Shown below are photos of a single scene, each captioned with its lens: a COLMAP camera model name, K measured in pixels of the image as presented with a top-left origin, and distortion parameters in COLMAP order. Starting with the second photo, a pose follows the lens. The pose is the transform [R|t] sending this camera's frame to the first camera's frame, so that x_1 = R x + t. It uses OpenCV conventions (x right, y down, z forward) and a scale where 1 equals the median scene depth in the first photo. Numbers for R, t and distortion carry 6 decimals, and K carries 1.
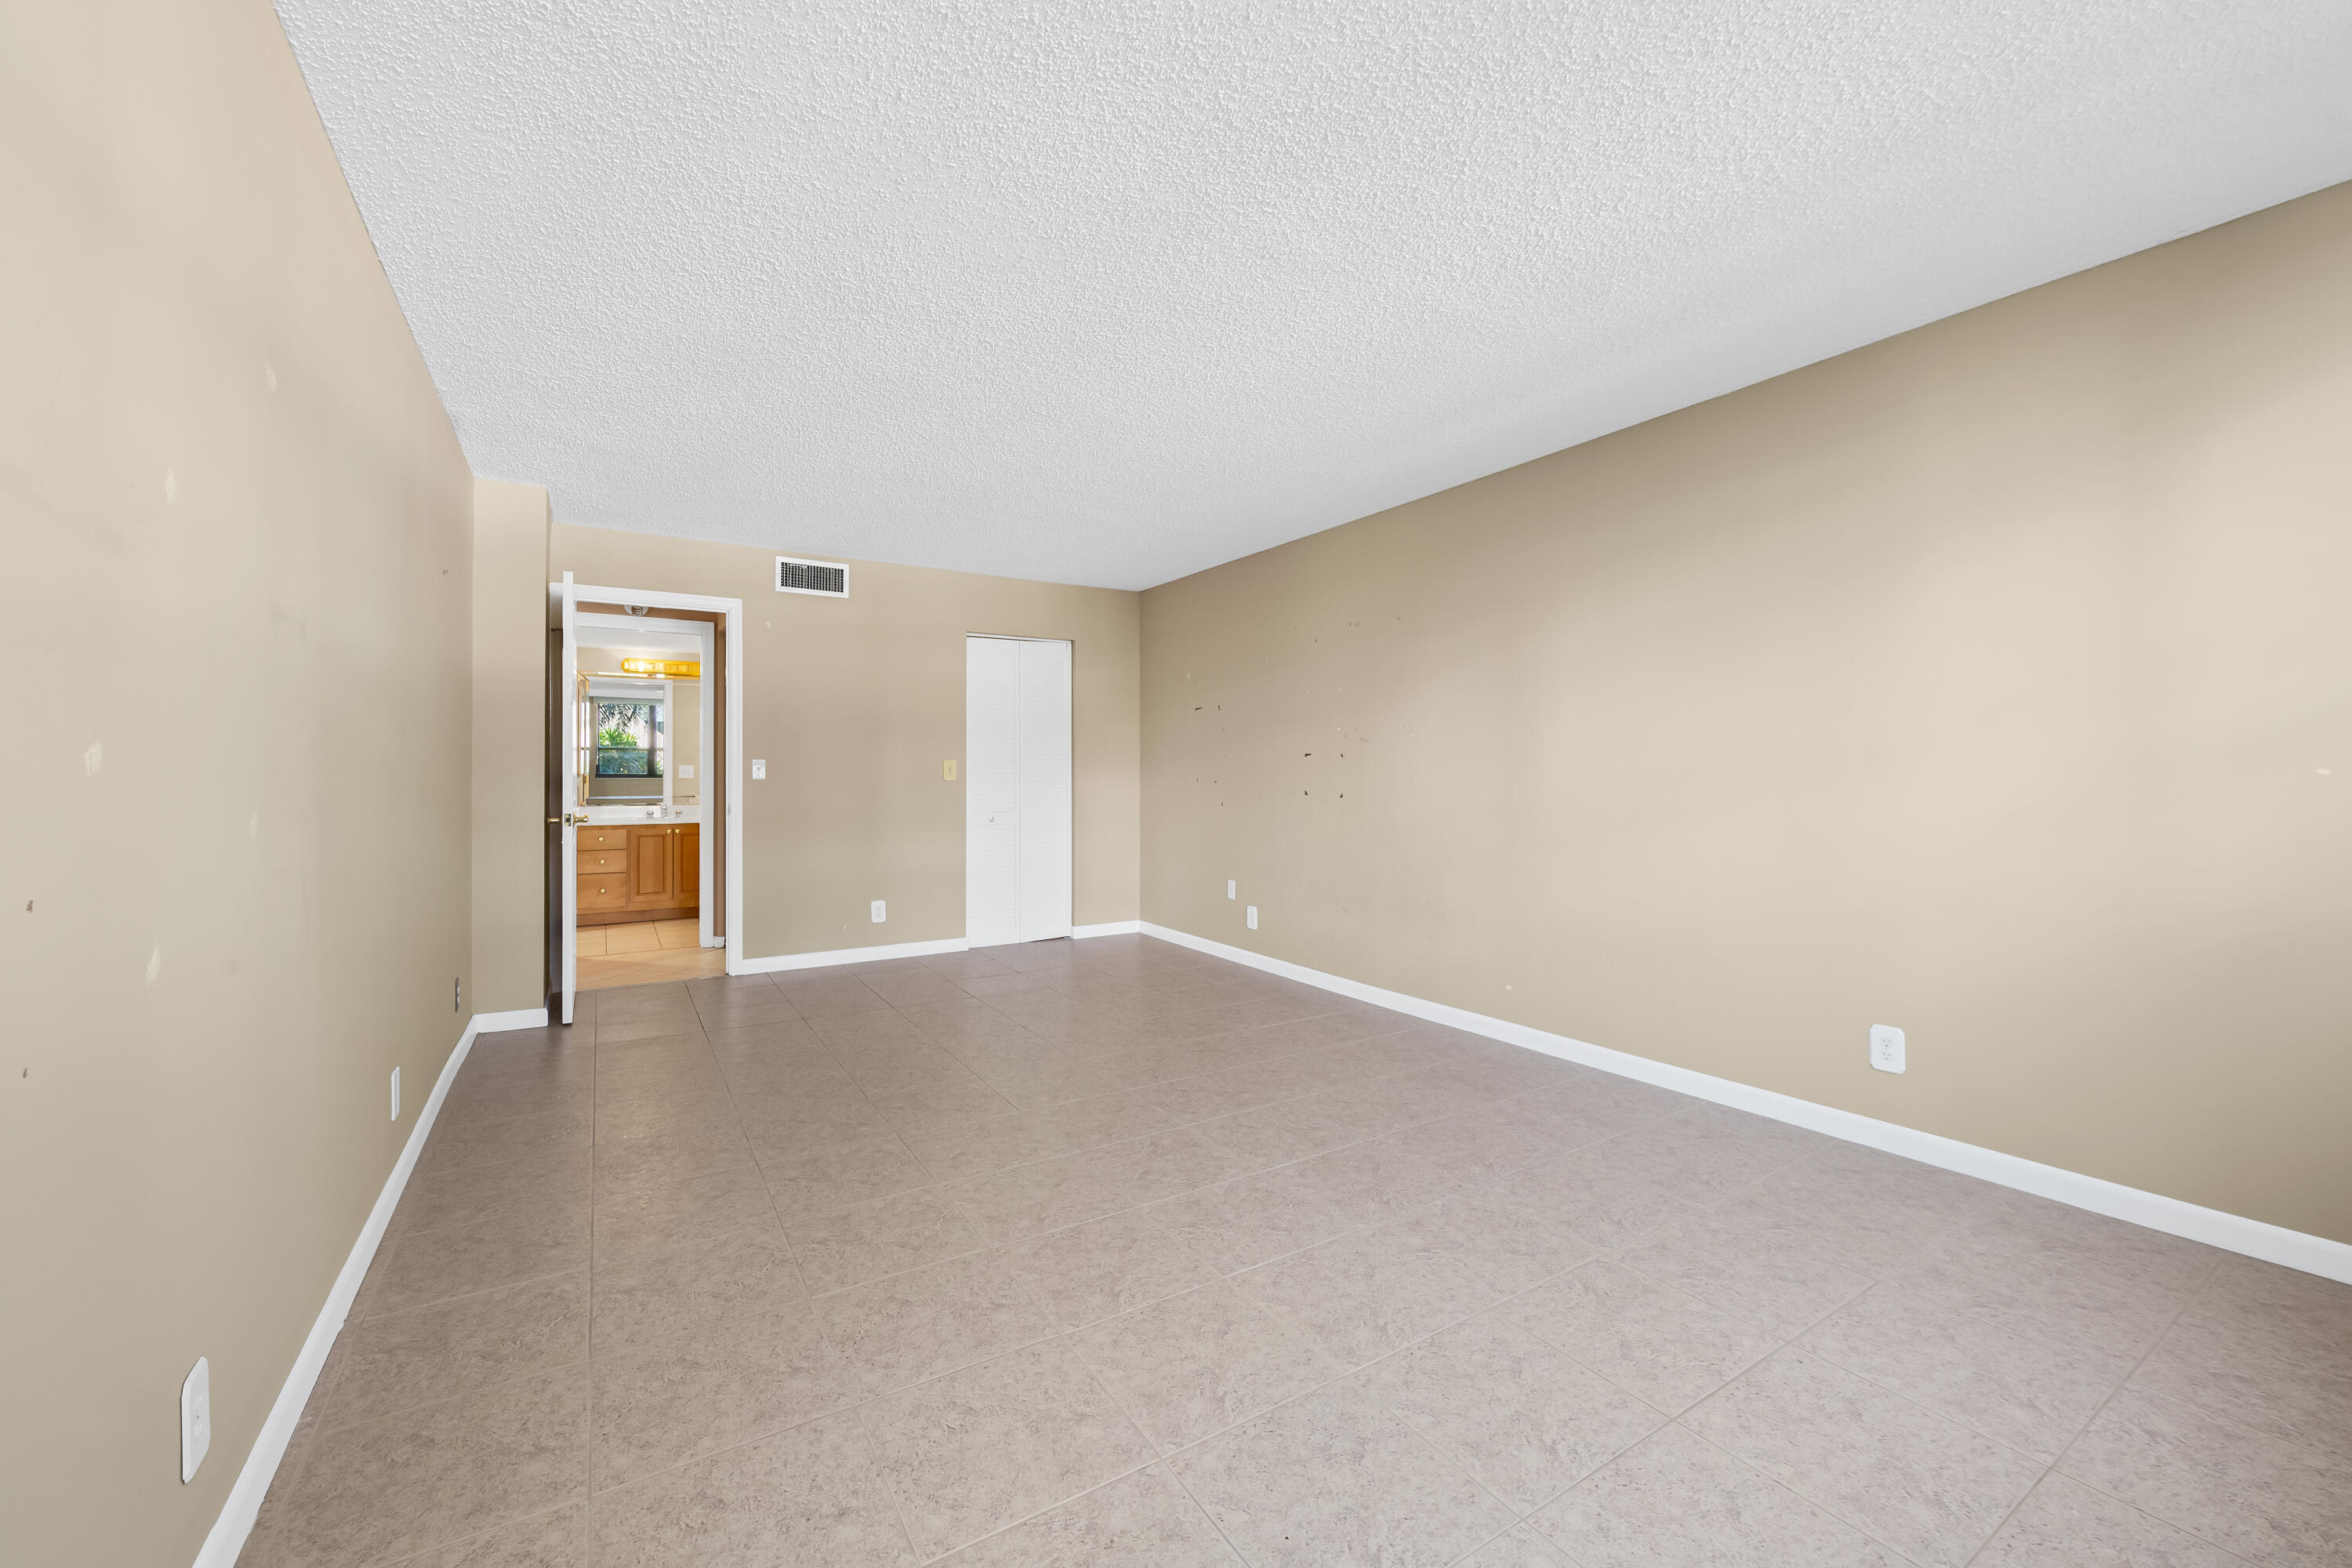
lens RADIAL K [[929.7, 0, 1169.3], [0, 929.7, 770.7], [0, 0, 1]] dist [-0.002367, -0.001764]
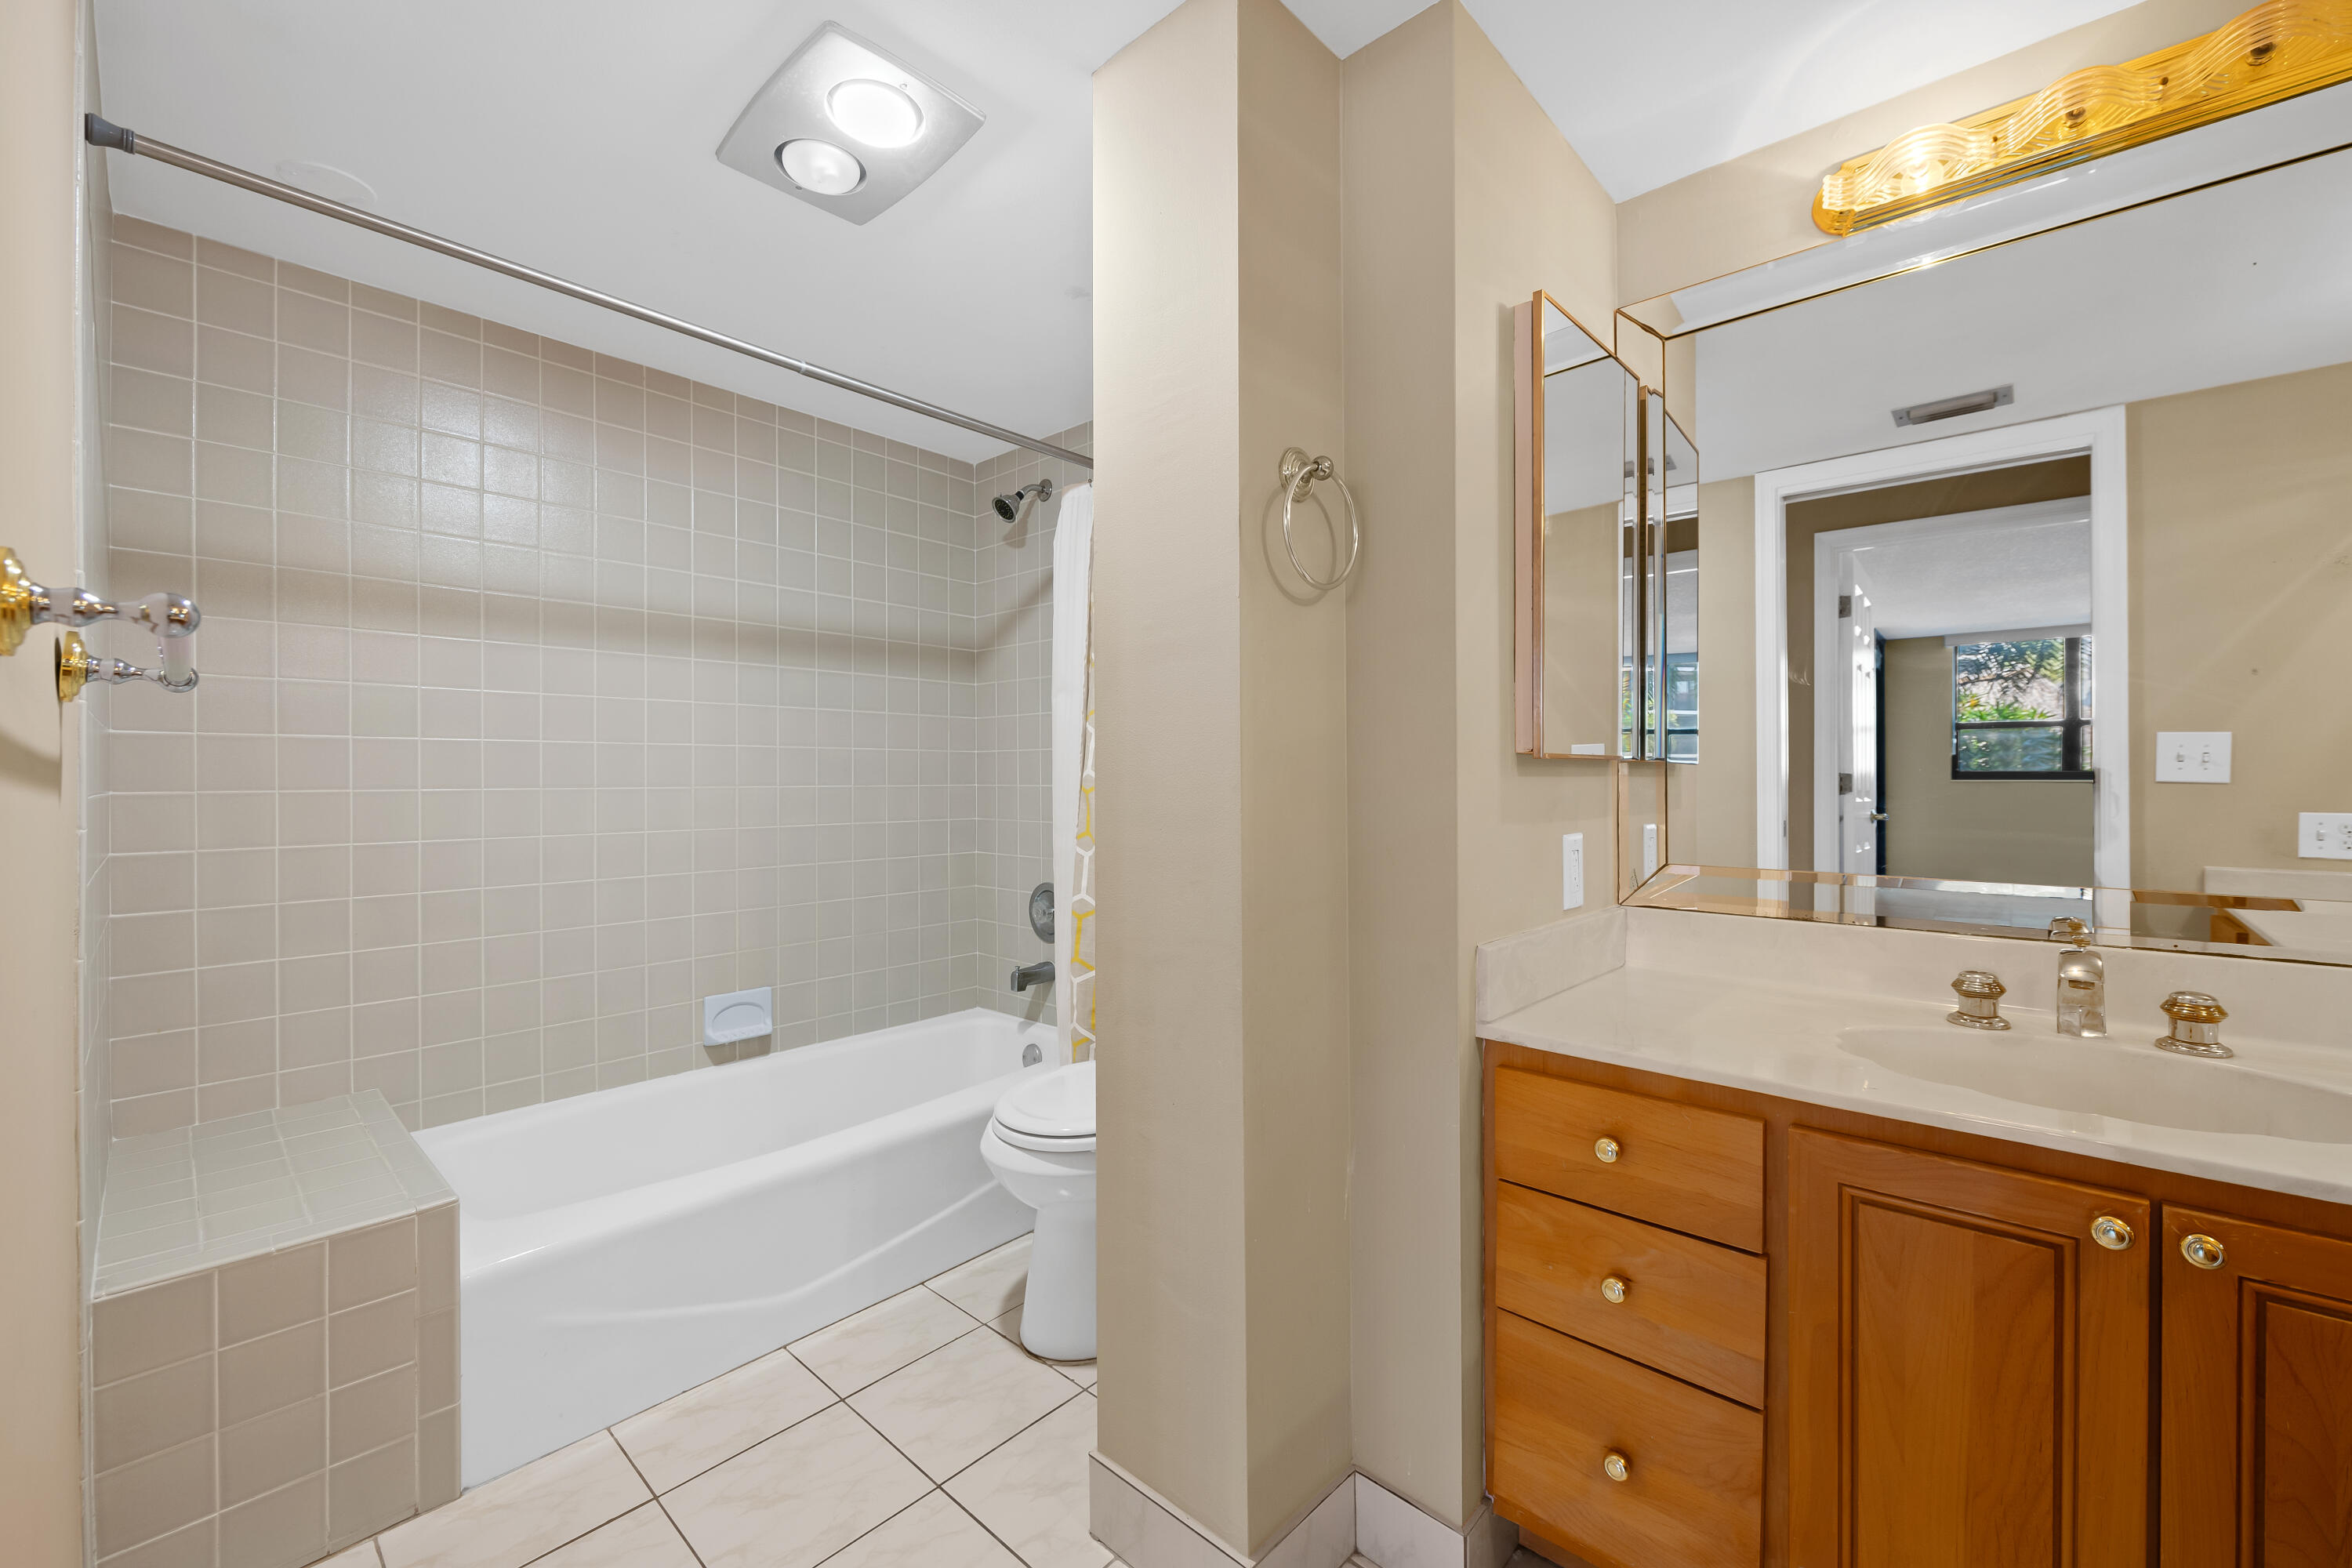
lens RADIAL K [[929.7, 0, 1186.8], [0, 929.7, 775.2], [0, 0, 1]] dist [-0.002367, -0.001764]
pose [[0.287287, 0.002404, -0.957842, -0.352382], [0.002533, 0.999991, 0.003270, 0.004948], [0.957841, -0.003366, 0.287278, 0.654116]]
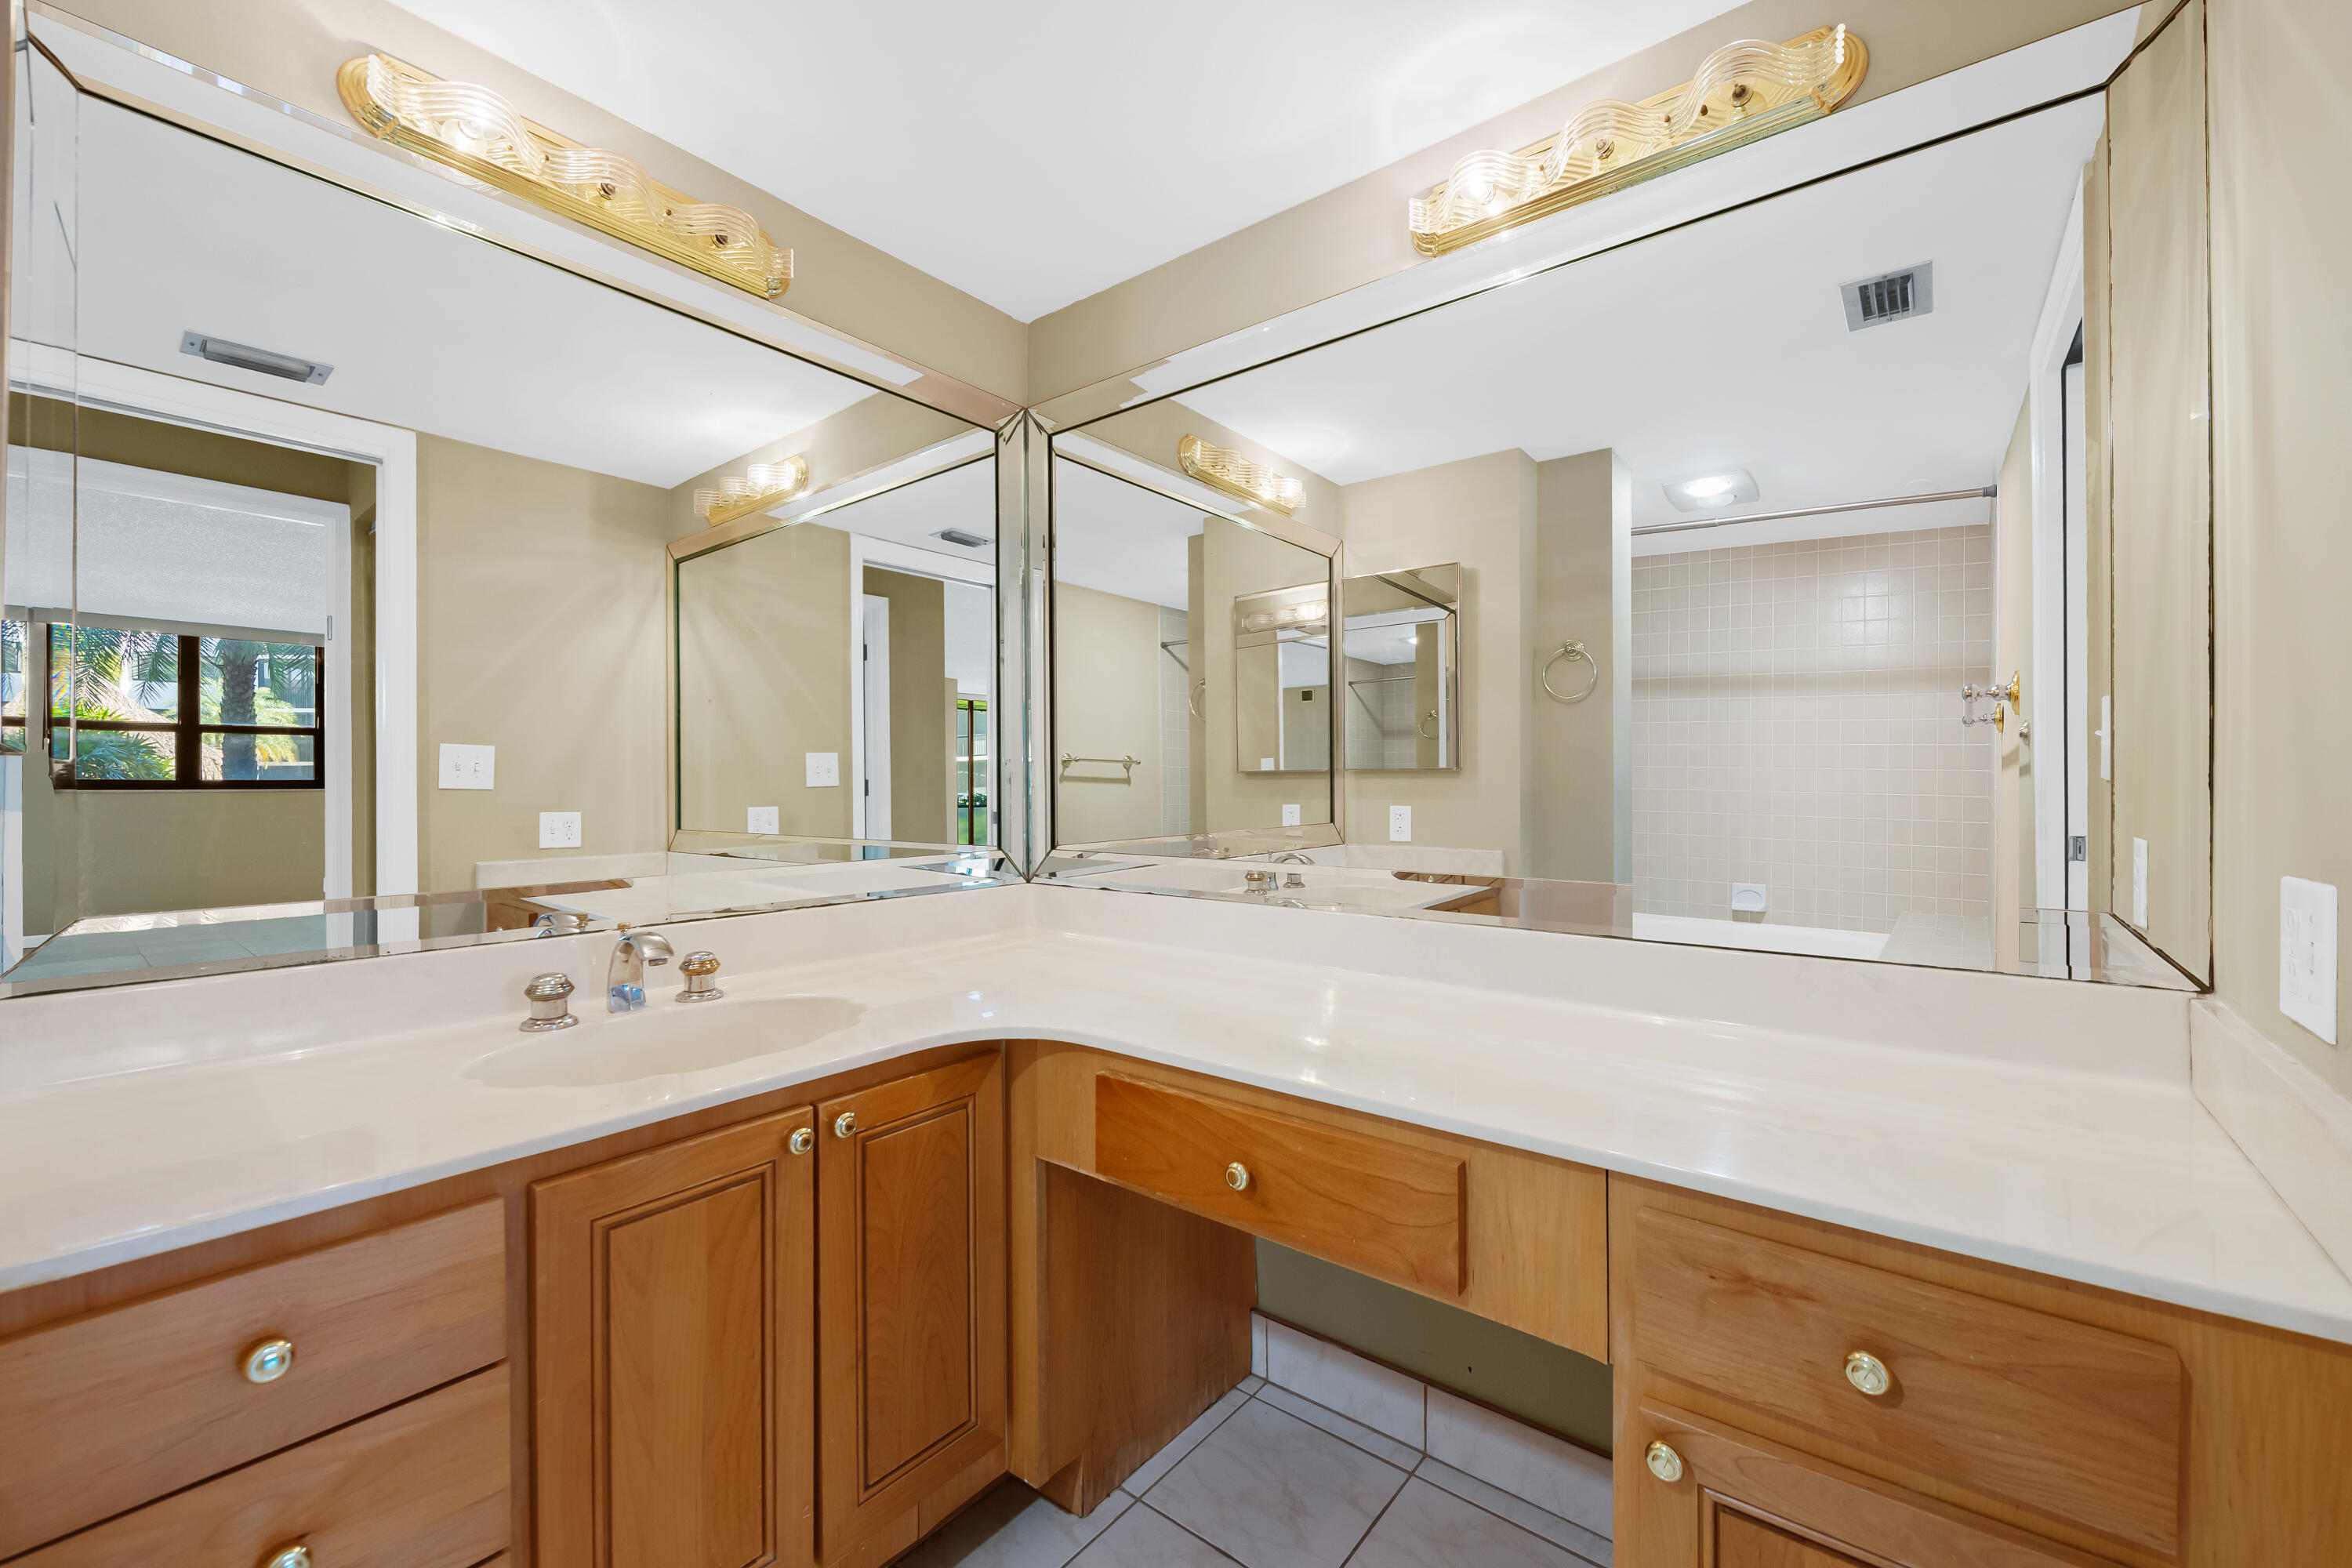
lens RADIAL K [[929.7, 0, 1197.2], [0, 929.7, 782.8], [0, 0, 1]] dist [-0.002367, -0.001764]
pose [[0.936110, 0.003500, 0.351689, -0.407547], [-0.003298, 0.999994, -0.001174, 0.006018], [-0.351691, -0.000061, 0.936116, 0.642080]]
